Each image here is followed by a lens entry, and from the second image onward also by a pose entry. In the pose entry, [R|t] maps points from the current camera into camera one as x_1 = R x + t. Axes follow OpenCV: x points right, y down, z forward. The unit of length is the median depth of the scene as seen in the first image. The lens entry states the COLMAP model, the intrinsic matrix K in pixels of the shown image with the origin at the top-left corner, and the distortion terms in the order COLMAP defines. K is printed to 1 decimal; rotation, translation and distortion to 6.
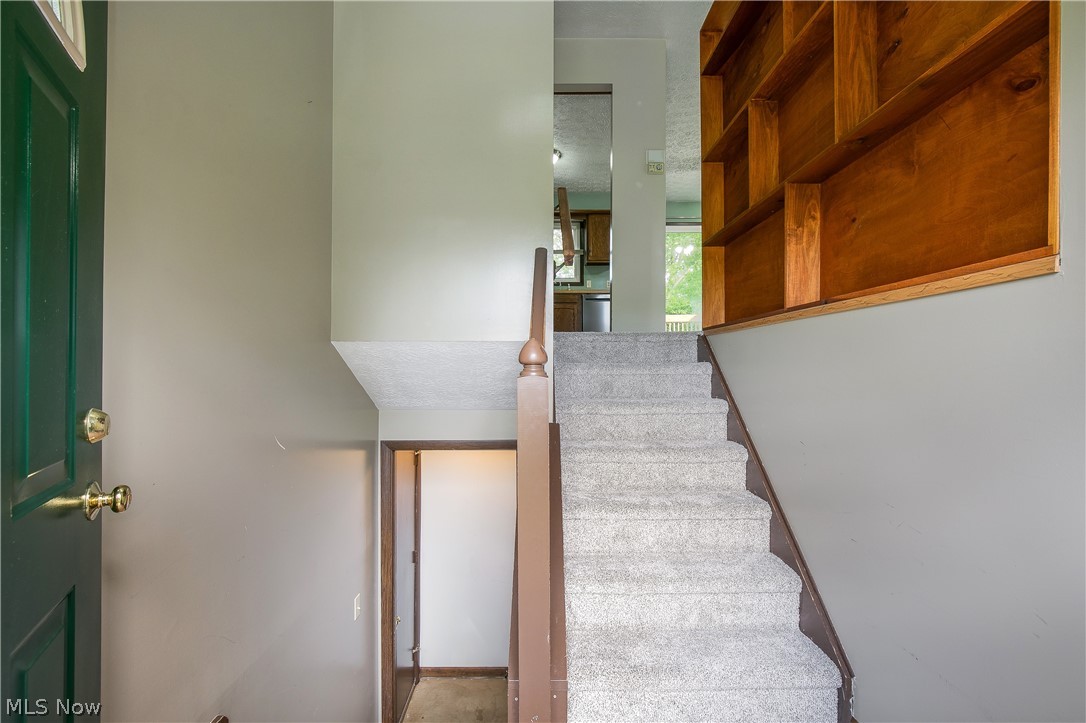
lens RADIAL K [[499.0, 0, 543.7], [0, 499.0, 362.9], [0, 0, 1]] dist [-0.013590, 0.003790]
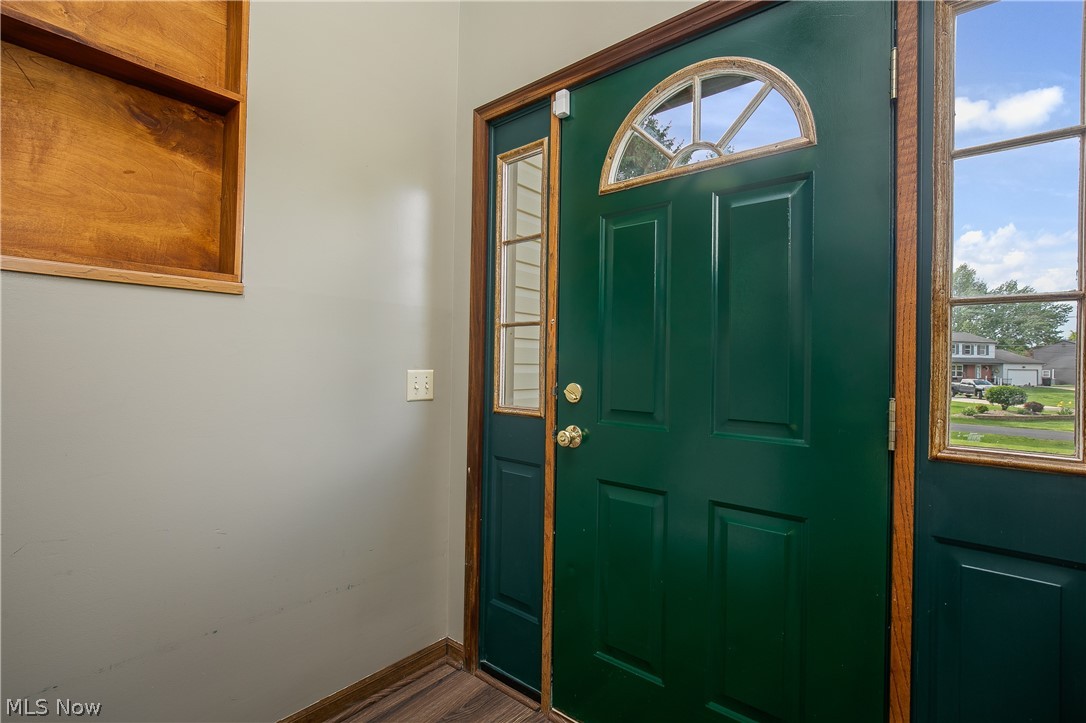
lens RADIAL K [[499.0, 0, 543.1], [0, 499.0, 361.5], [0, 0, 1]] dist [-0.013590, 0.003790]
pose [[-0.774556, -0.002729, 0.632499, -0.485233], [-0.010812, 0.999902, -0.008926, 0.019663], [-0.632413, -0.013753, -0.774510, 1.200663]]
